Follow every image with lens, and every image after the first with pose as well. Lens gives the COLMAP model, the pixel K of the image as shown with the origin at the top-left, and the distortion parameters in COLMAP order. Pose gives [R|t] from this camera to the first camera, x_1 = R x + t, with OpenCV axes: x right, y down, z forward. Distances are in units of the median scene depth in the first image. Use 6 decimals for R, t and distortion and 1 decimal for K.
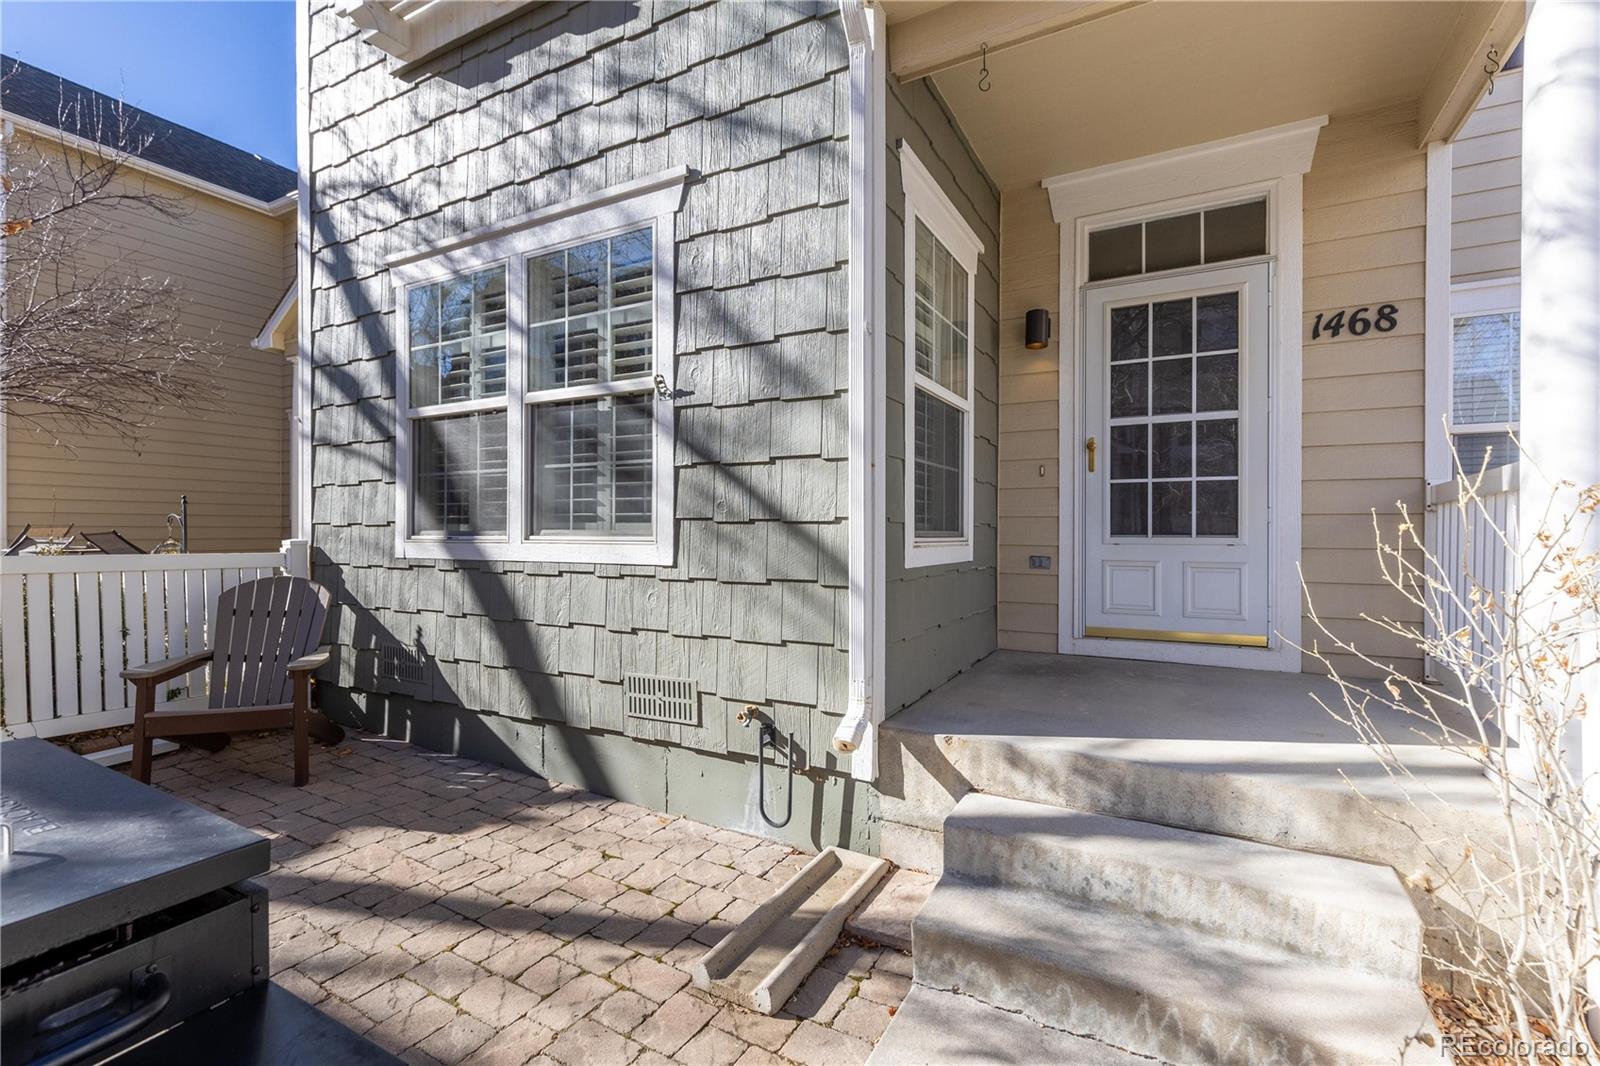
lens RADIAL K [[726.3, 0, 798.9], [0, 726.3, 535.6], [0, 0, 1]] dist [0.009385, -0.000052]
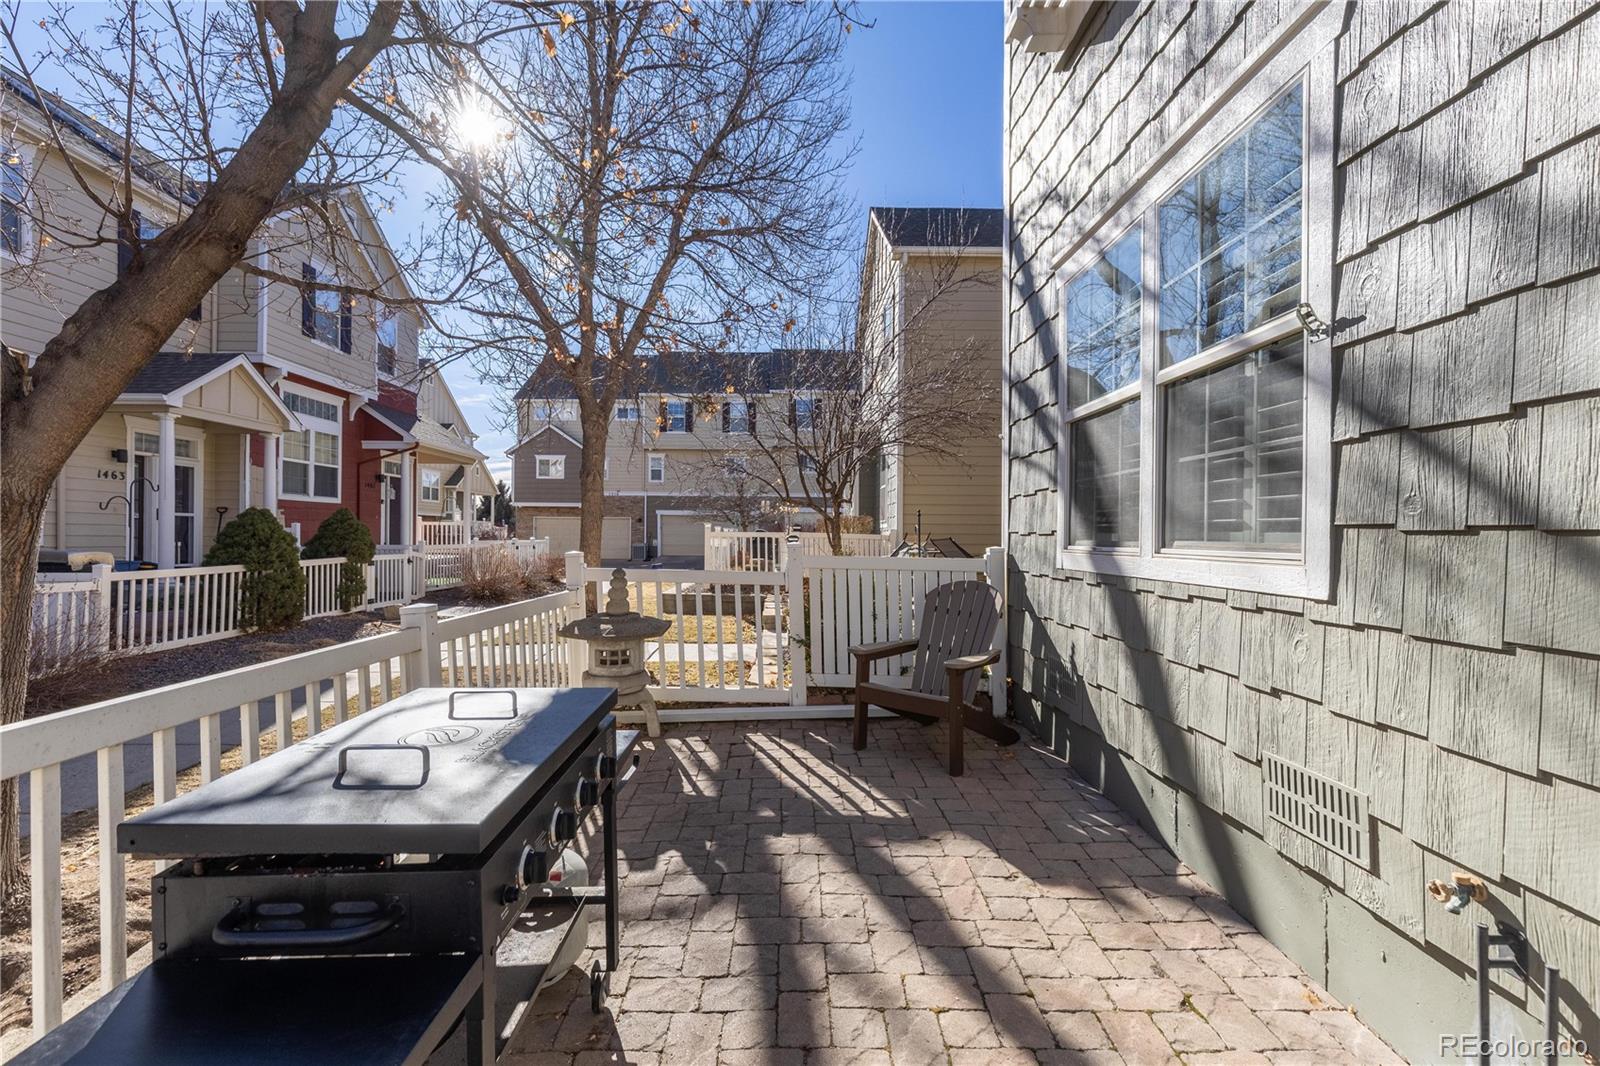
lens RADIAL K [[726.3, 0, 799.7], [0, 726.3, 533.4], [0, 0, 1]] dist [0.009385, -0.000052]
pose [[0.493557, 0.002451, -0.869710, 0.143345], [-0.015475, 0.999862, -0.005965, -0.005808], [0.869576, 0.016403, 0.493527, 0.274920]]
